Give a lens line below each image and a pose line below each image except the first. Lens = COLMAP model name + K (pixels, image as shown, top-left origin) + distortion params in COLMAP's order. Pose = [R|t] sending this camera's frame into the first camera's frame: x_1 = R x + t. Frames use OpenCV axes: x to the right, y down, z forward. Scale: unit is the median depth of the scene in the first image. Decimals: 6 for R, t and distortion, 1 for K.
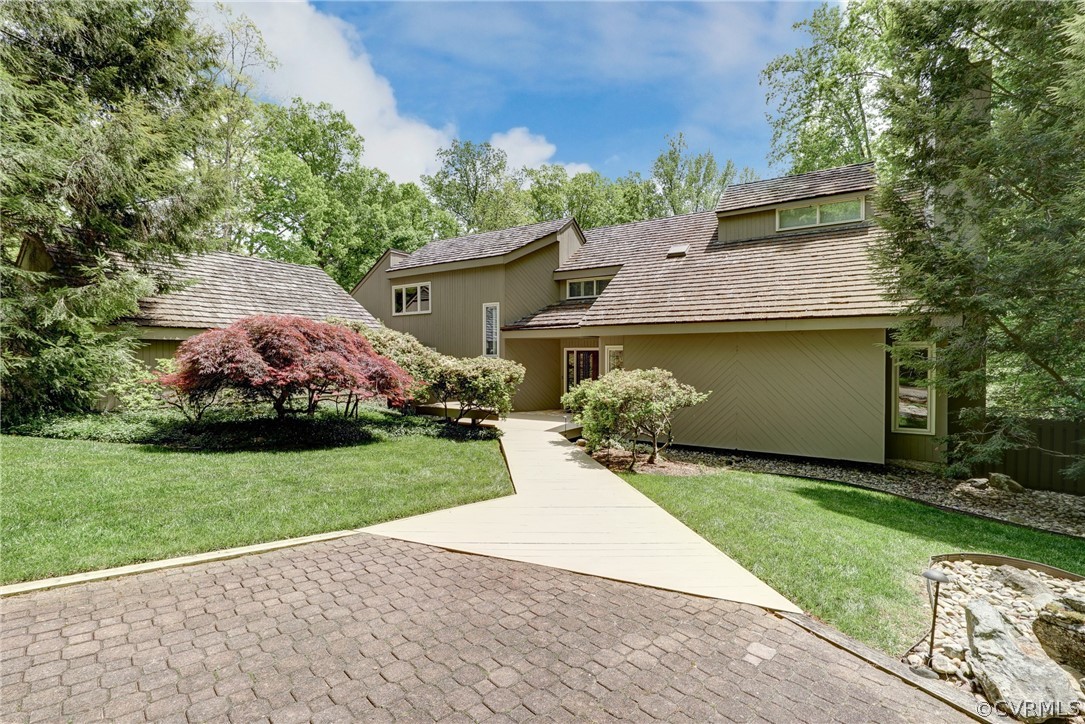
lens RADIAL K [[497.1, 0, 543.2], [0, 497.1, 363.9], [0, 0, 1]] dist [-0.002851, -0.000066]
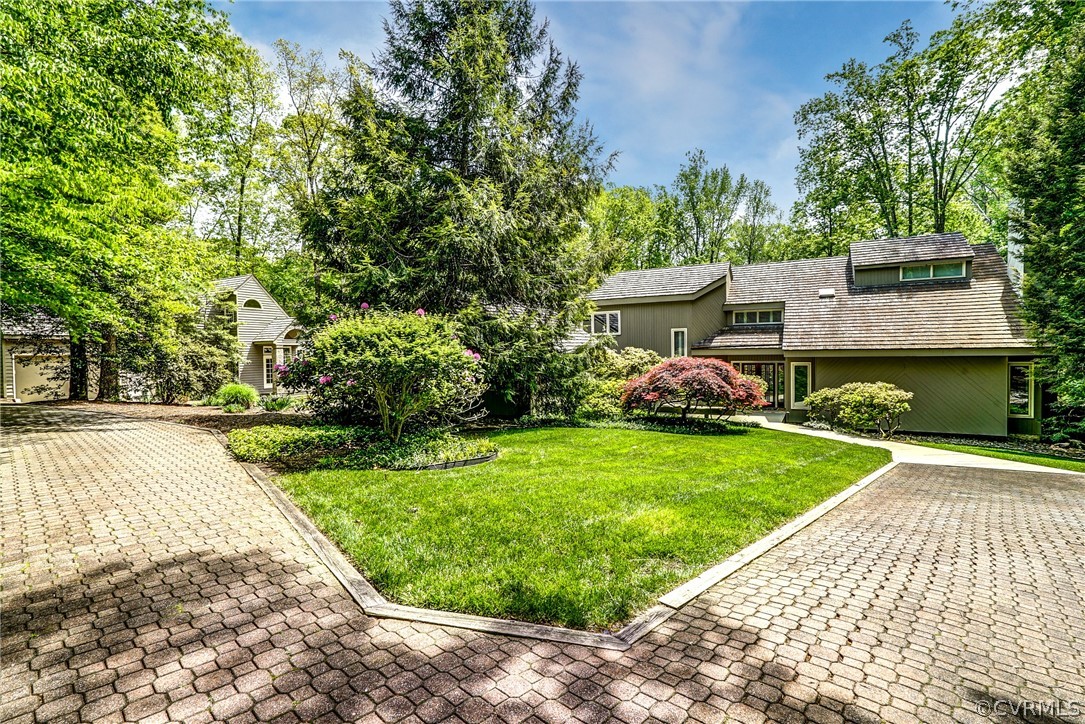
lens RADIAL K [[497.1, 0, 546.6], [0, 497.1, 358.5], [0, 0, 1]] dist [-0.002851, -0.000066]
pose [[0.998184, -0.018420, 0.057346, -0.558168], [0.018262, 0.999828, 0.003290, -0.054666], [-0.057397, -0.002236, 0.998349, -0.337606]]
